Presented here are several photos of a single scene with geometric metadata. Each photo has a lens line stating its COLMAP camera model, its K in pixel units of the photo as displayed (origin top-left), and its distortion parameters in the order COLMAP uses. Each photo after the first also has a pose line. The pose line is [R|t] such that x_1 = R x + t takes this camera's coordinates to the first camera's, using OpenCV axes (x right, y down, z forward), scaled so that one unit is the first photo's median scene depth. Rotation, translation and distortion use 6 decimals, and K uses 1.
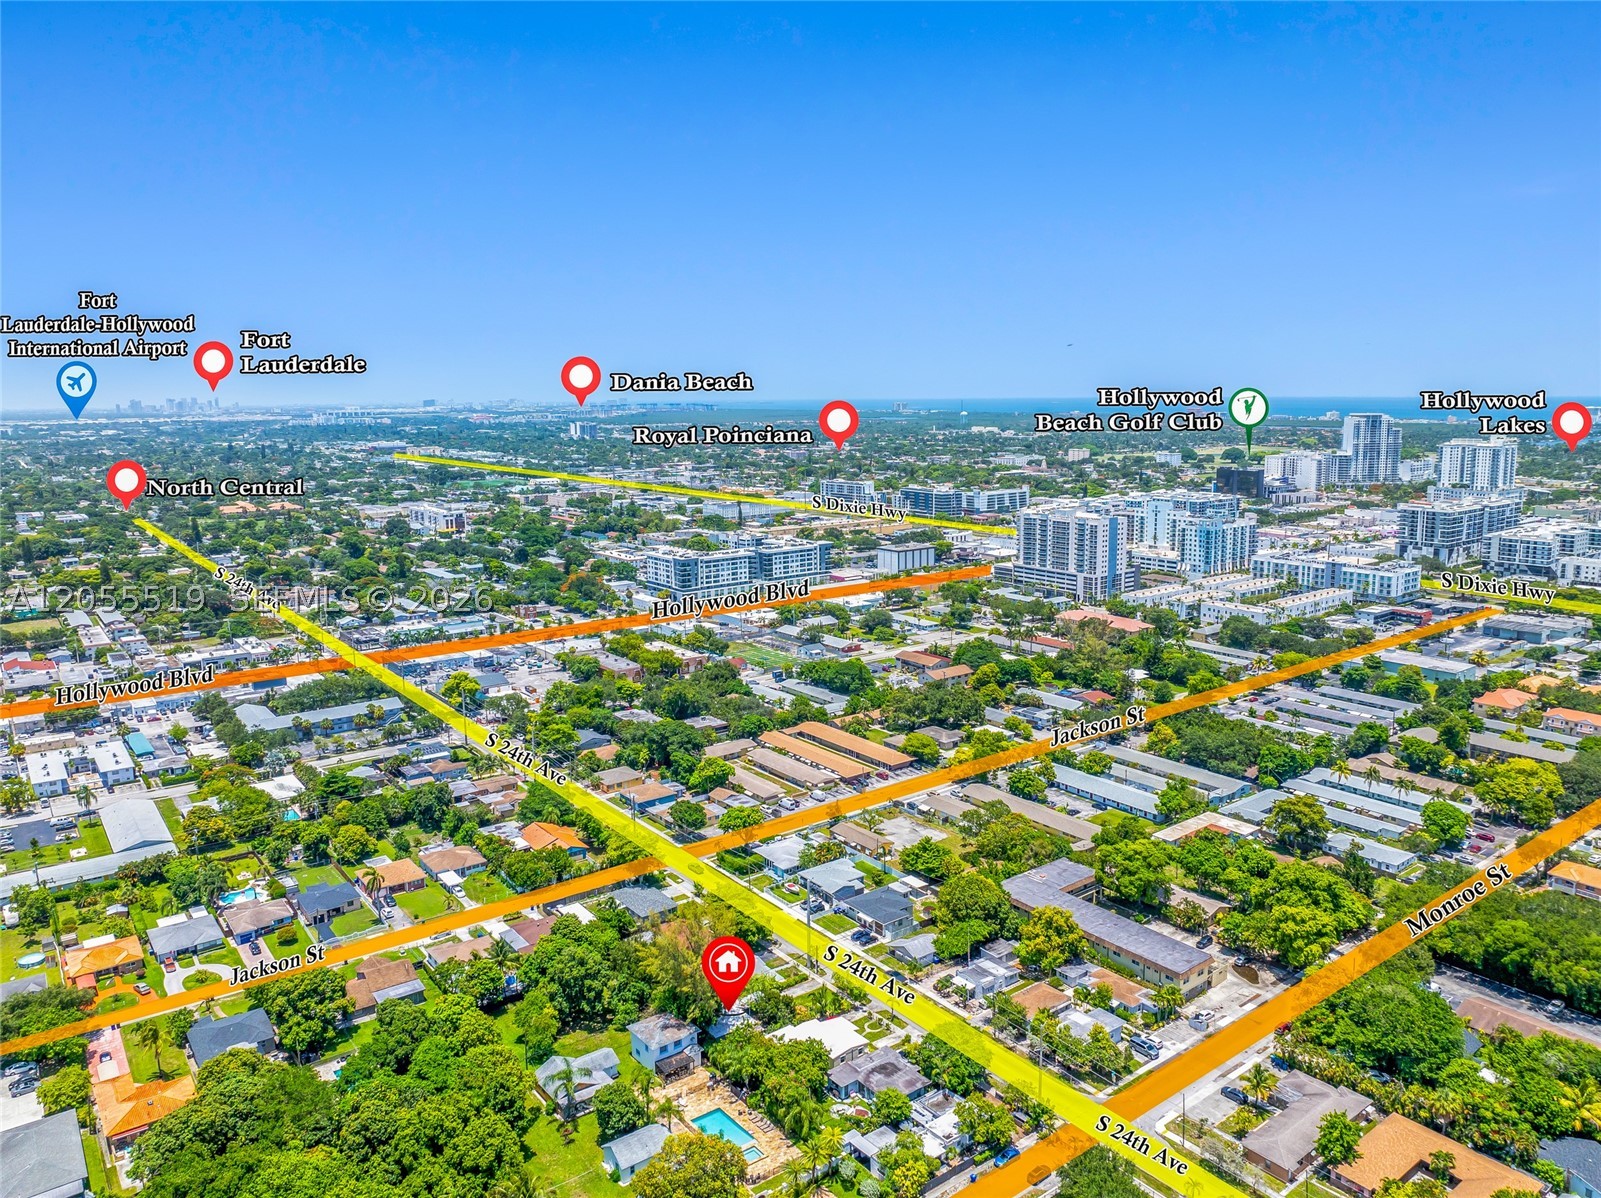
lens RADIAL K [[1191.2, 0, 815.6], [0, 1191.2, 598.5], [0, 0, 1]] dist [0.007562, 0.001676]
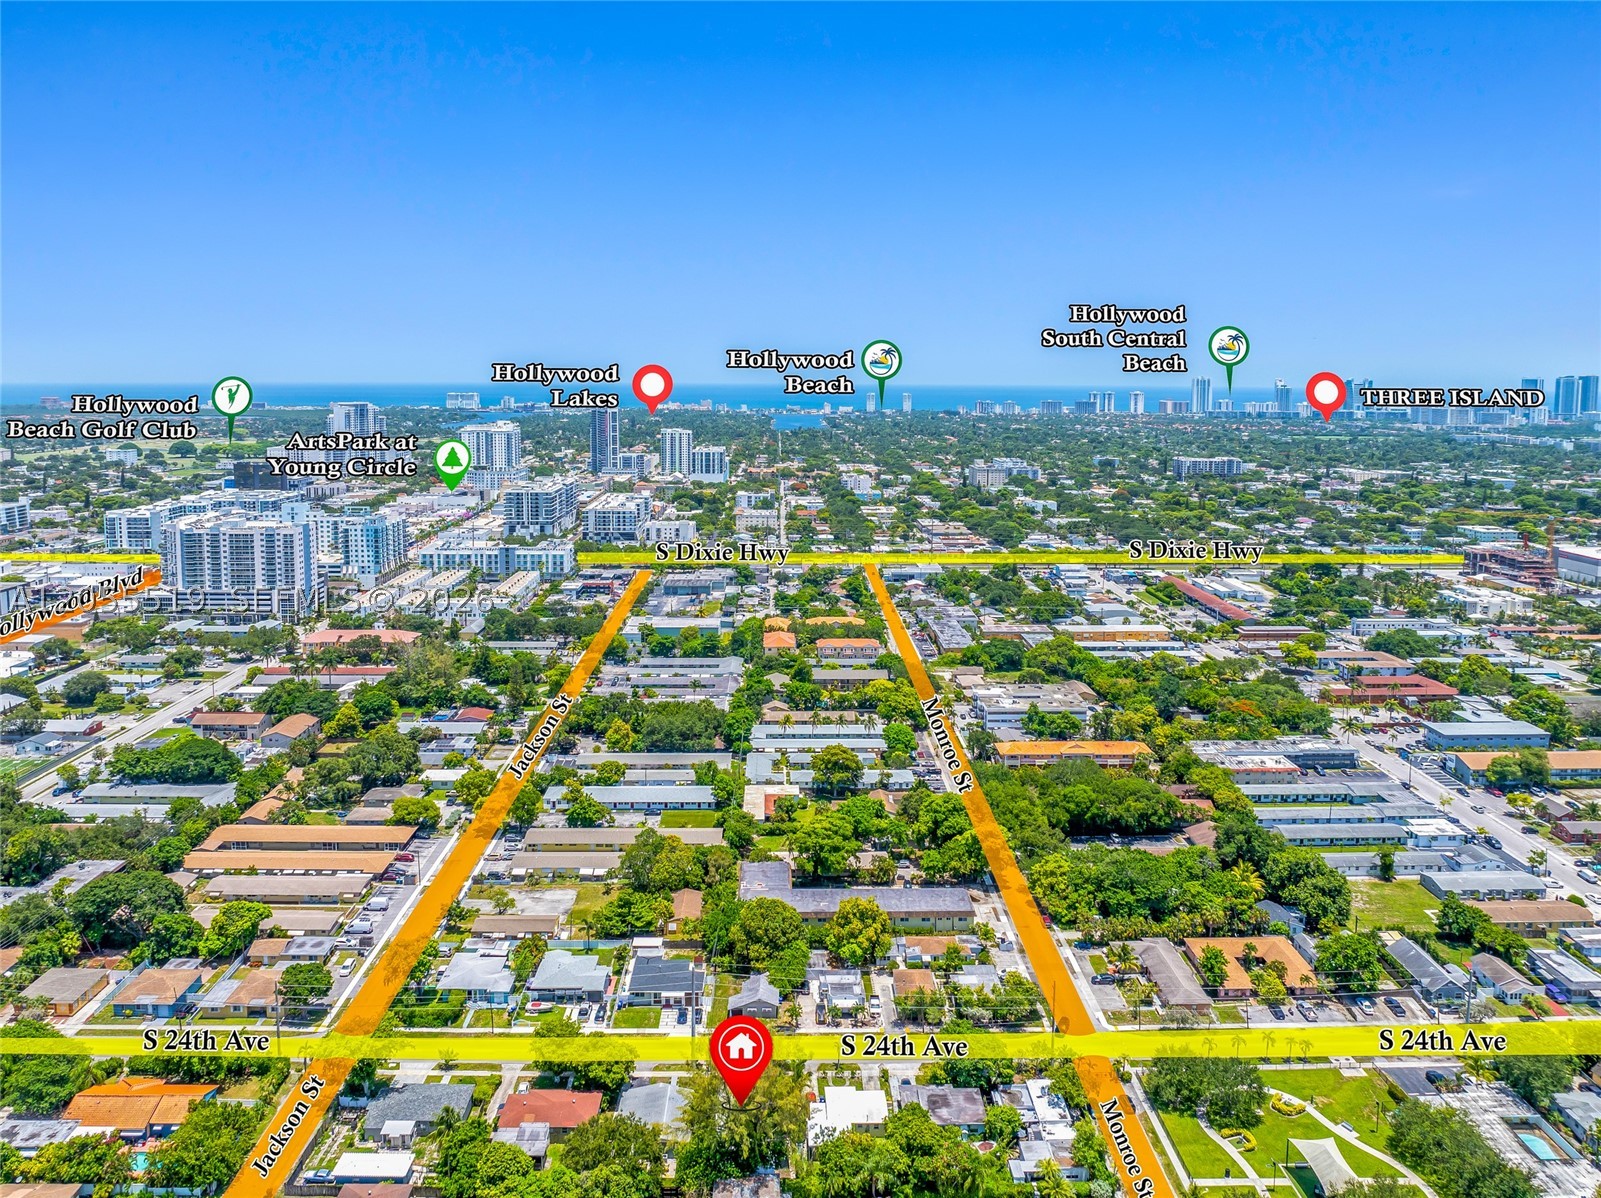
lens RADIAL K [[1191.2, 0, 815.6], [0, 1191.2, 598.5], [0, 0, 1]] dist [0.007562, 0.001676]
pose [[0.594720, -0.142000, 0.791293, -0.257089], [0.132662, 0.988118, 0.077614, -0.033983], [-0.792912, 0.058816, 0.606491, 0.173551]]
